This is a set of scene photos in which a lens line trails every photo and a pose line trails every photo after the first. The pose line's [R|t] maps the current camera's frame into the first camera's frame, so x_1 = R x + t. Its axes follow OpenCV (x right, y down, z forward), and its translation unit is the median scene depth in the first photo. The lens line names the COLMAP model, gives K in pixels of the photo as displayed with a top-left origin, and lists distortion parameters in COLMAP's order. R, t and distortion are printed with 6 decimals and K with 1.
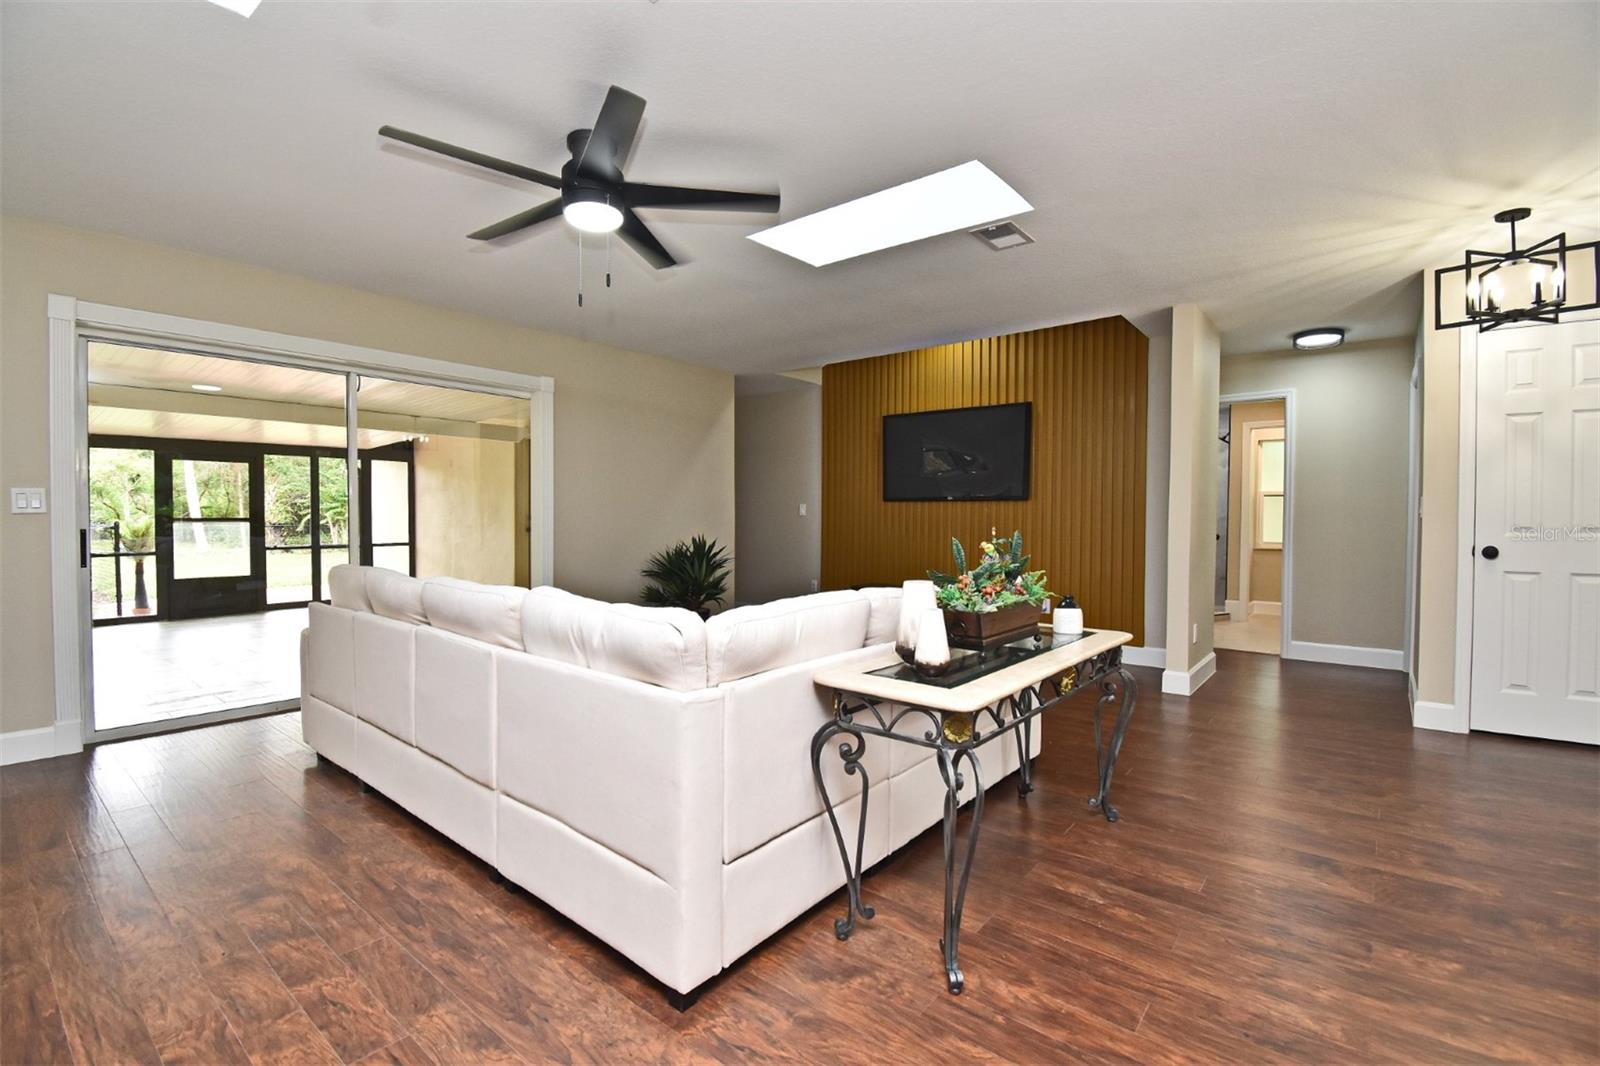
lens RADIAL K [[705.8, 0, 795.8], [0, 705.8, 527.3], [0, 0, 1]] dist [-0.000709, -0.000234]
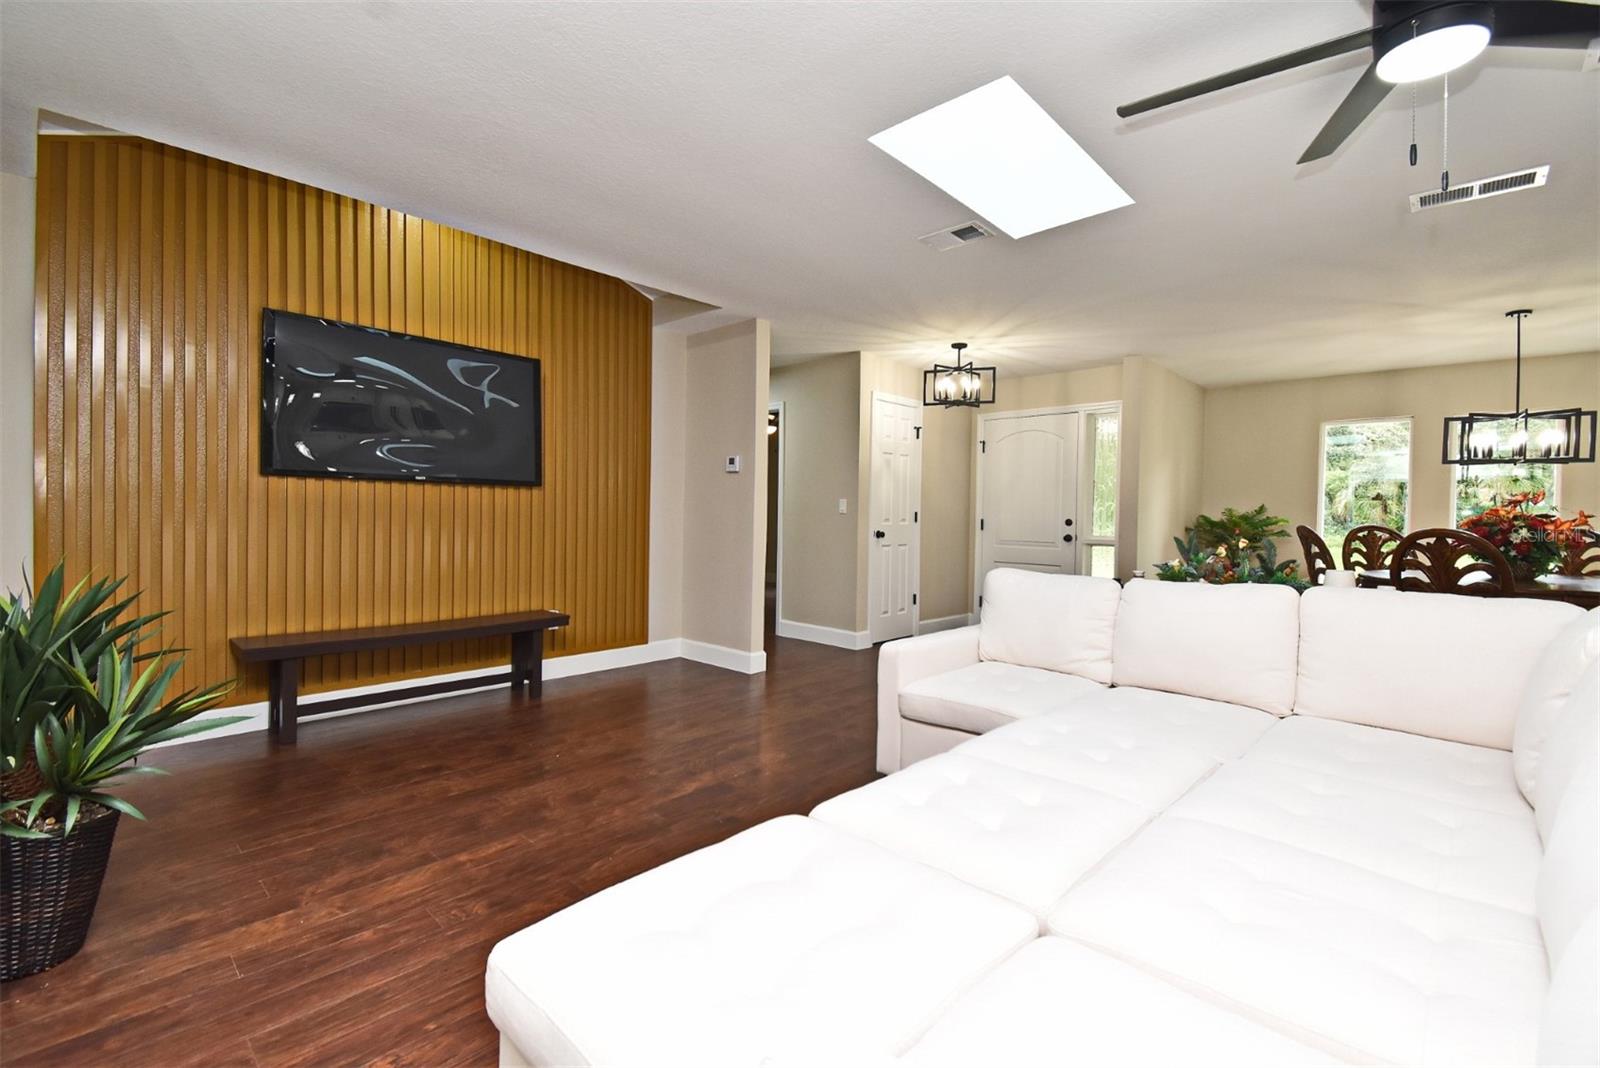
lens RADIAL K [[705.8, 0, 795.8], [0, 705.8, 528.3], [0, 0, 1]] dist [-0.000709, -0.000234]
pose [[0.071344, -0.017271, 0.997302, -0.681064], [0.004169, 0.999847, 0.017017, -0.007507], [-0.997443, 0.002944, 0.071405, 1.071911]]
